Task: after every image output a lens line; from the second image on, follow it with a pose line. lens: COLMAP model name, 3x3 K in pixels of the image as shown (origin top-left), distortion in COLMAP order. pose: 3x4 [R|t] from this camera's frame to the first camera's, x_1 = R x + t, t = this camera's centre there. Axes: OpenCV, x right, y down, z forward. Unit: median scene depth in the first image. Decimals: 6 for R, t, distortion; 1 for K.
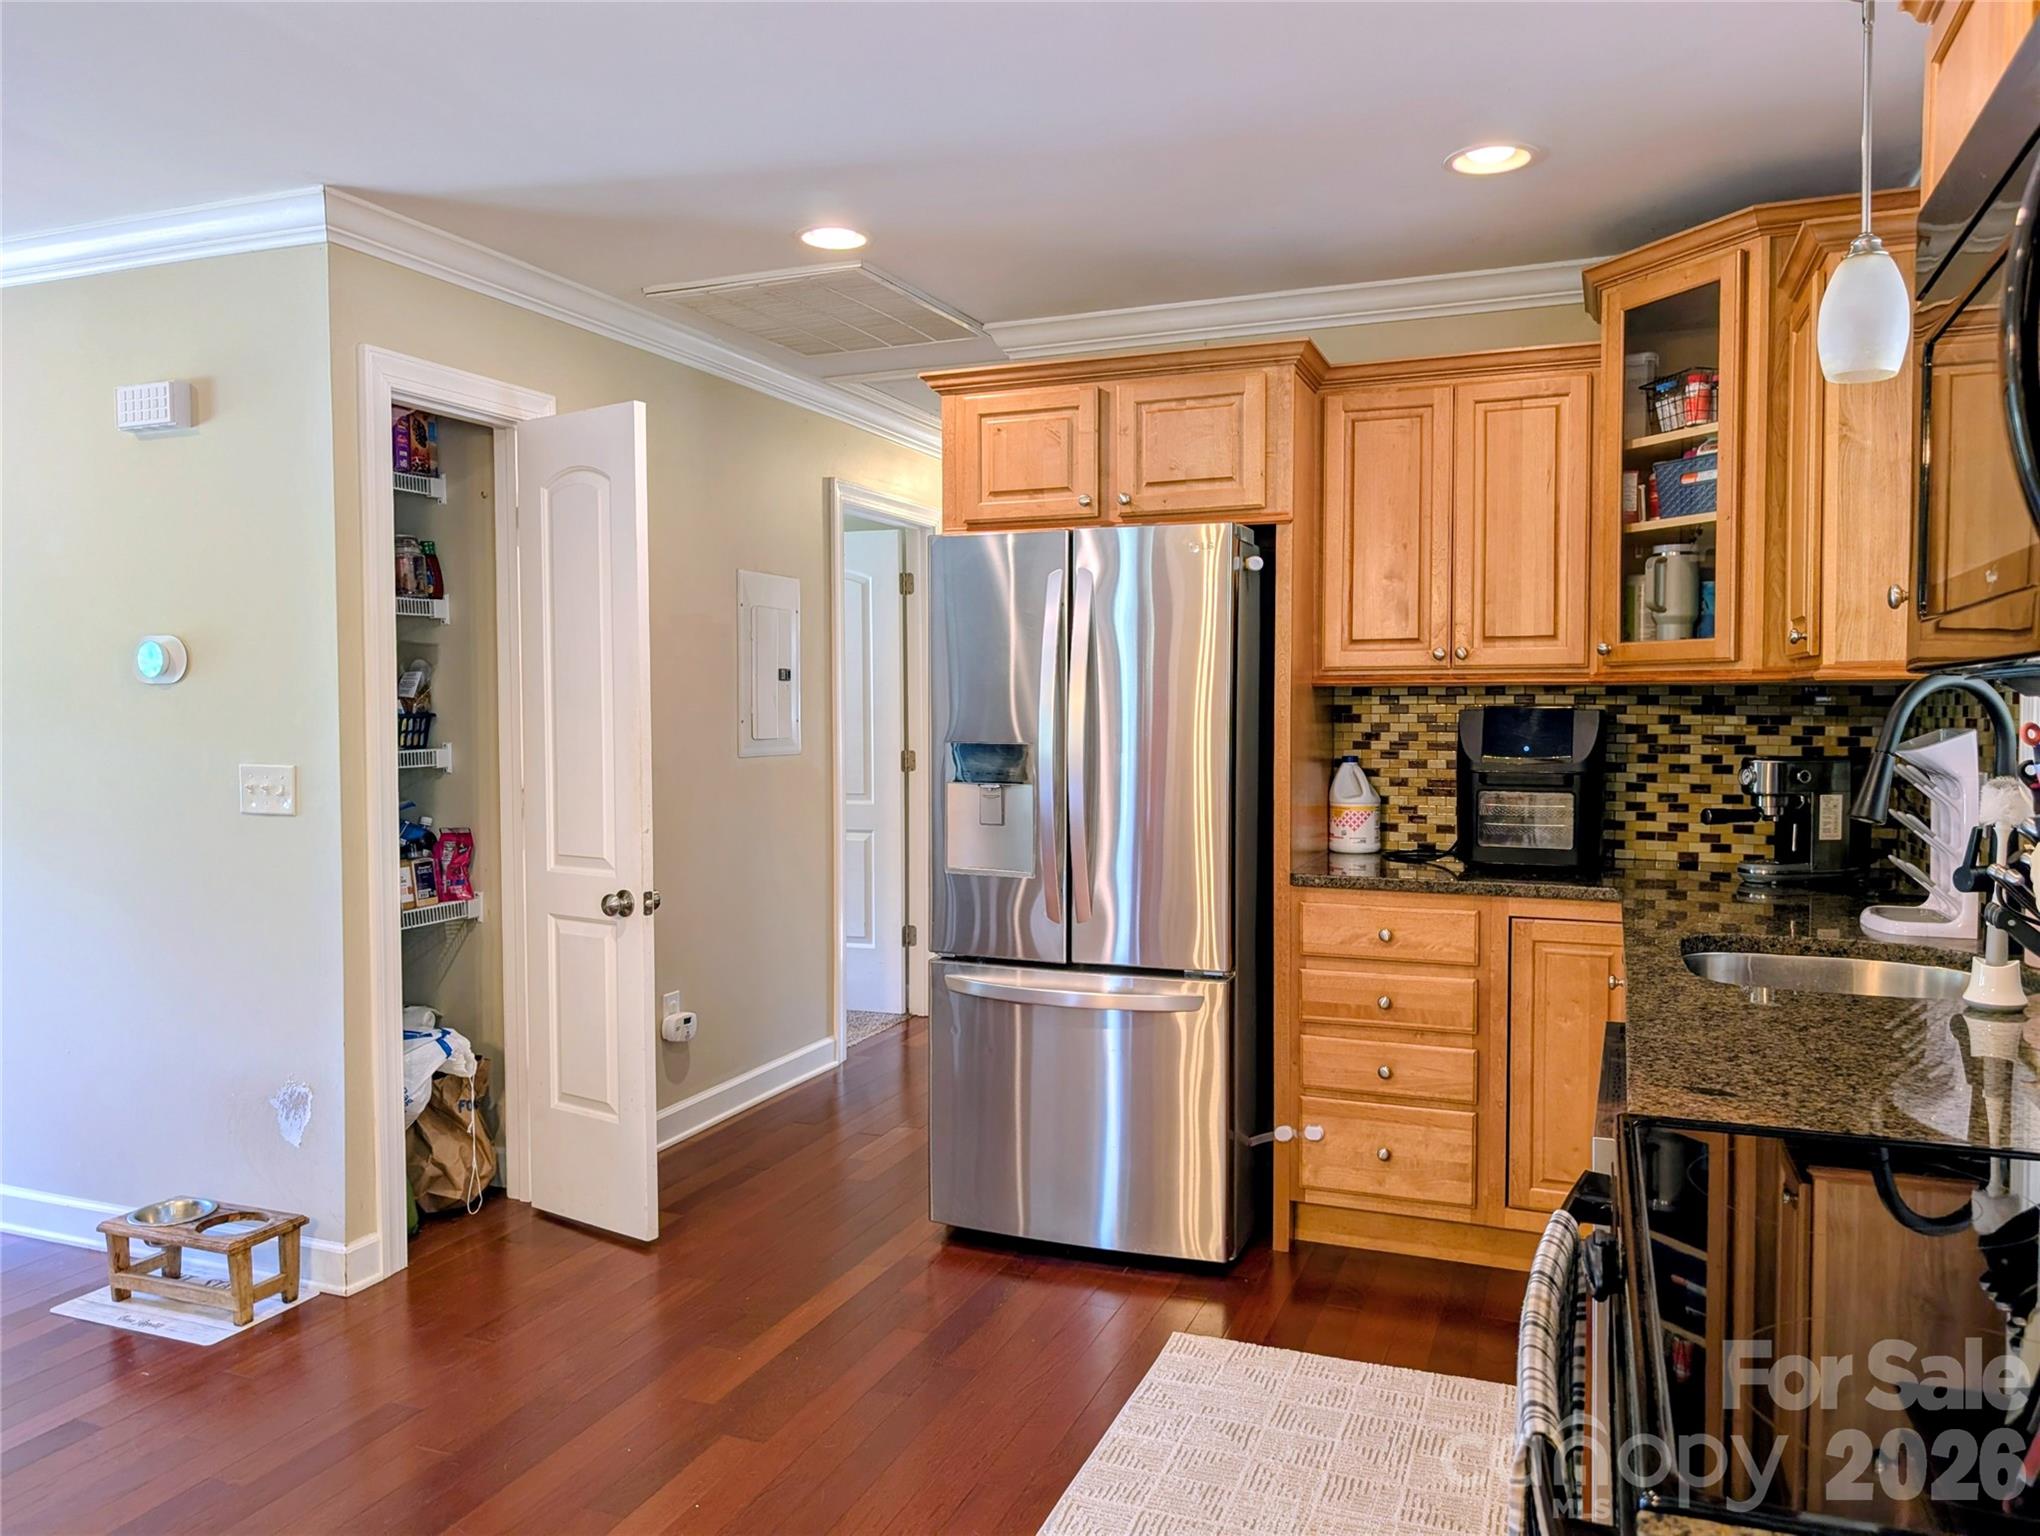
lens RADIAL K [[1460.9, 0, 1020.7], [0, 1460.9, 760.1], [0, 0, 1]] dist [0.037893, -0.050129]
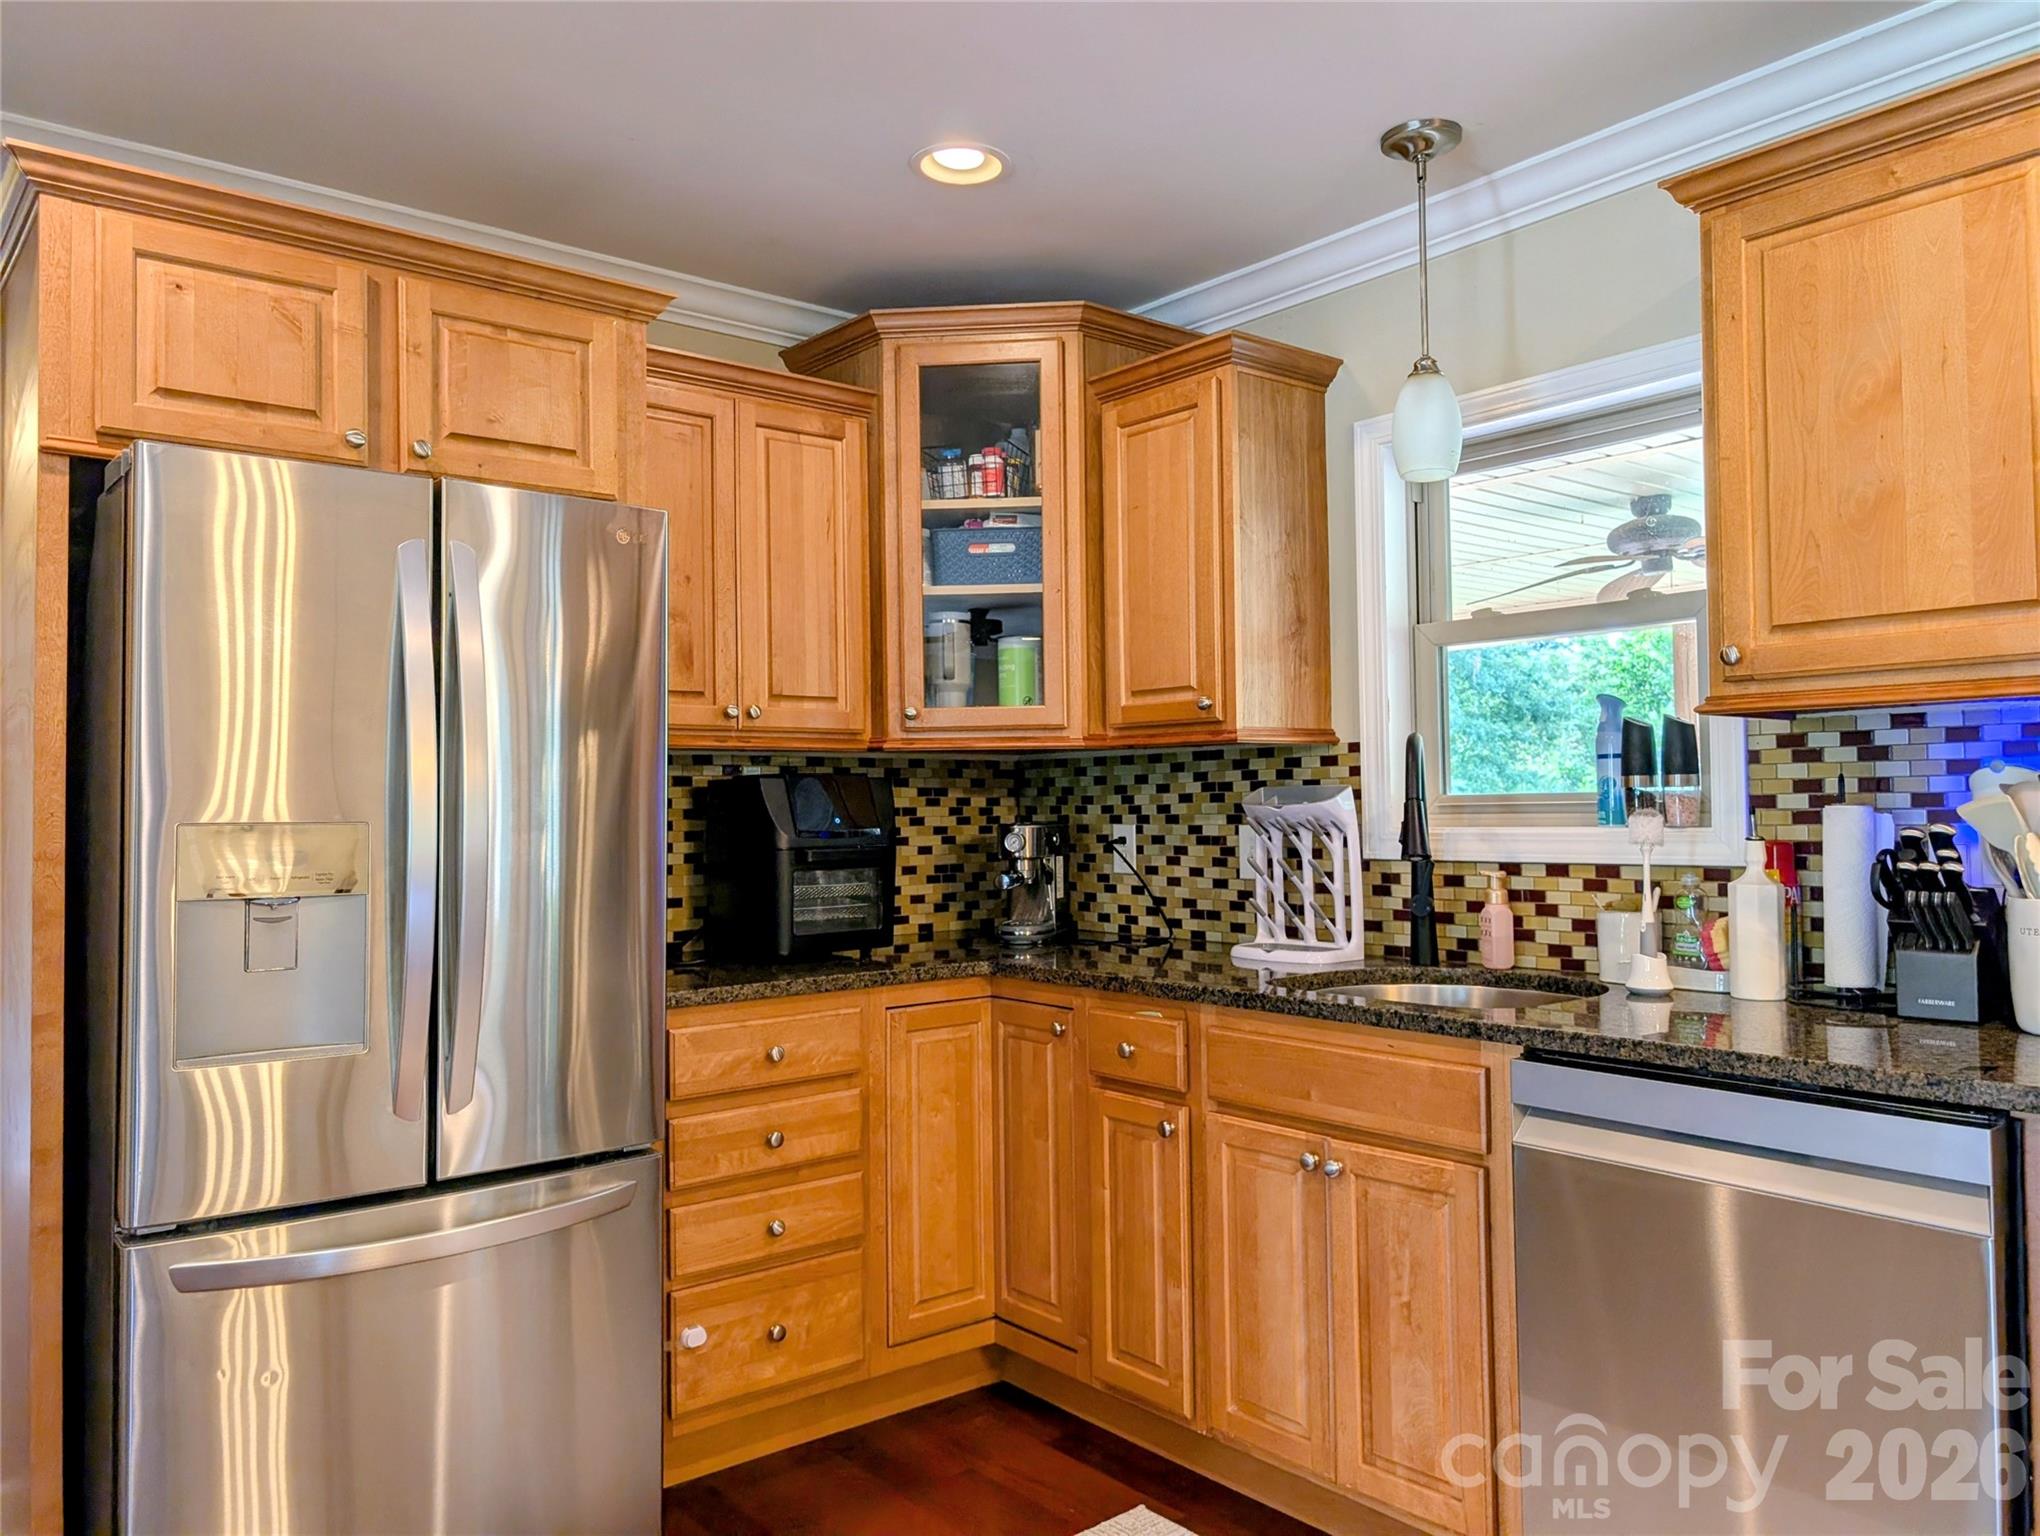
lens RADIAL K [[1460.9, 0, 1020.7], [0, 1460.9, 760.1], [0, 0, 1]] dist [0.037893, -0.050129]
pose [[0.483417, 0.021151, 0.875135, -0.378212], [0.046273, 0.997693, -0.049674, 0.004548], [-0.874166, 0.064509, 0.481323, 0.466550]]
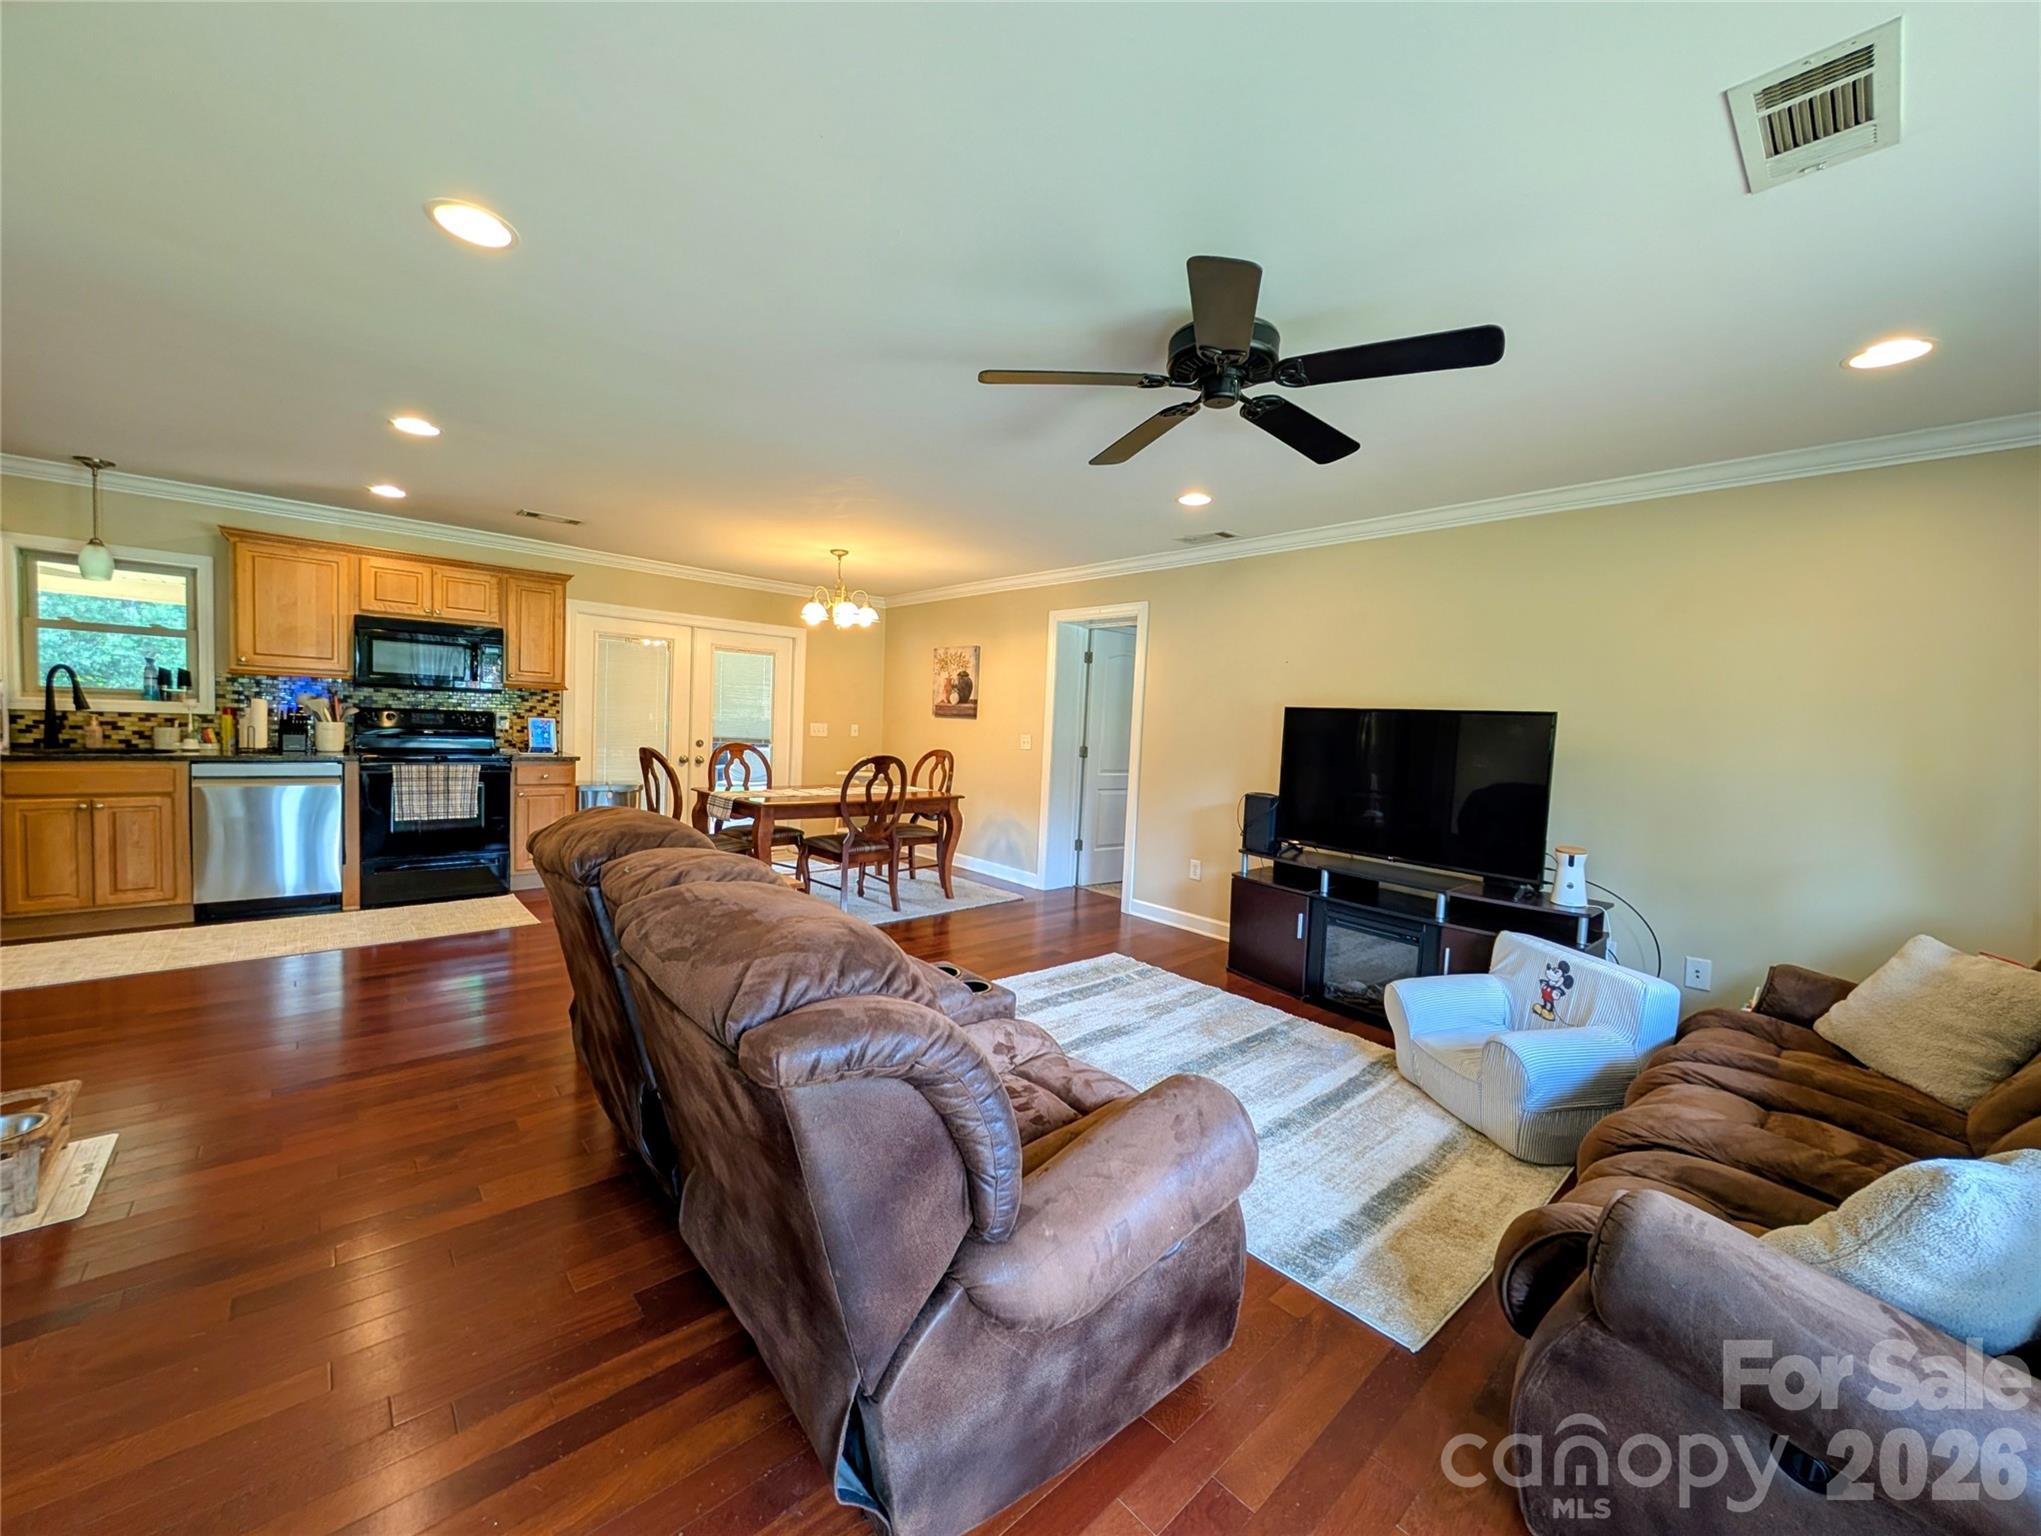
lens RADIAL K [[771.5, 0, 1018.6], [0, 771.5, 764.8], [0, 0, 1]] dist [-0.000900, 0.000086]
pose [[-0.895017, -0.064471, 0.441347, -1.374138], [-0.027312, 0.995563, 0.090043, -0.032514], [-0.445194, 0.068536, -0.892807, 1.061753]]
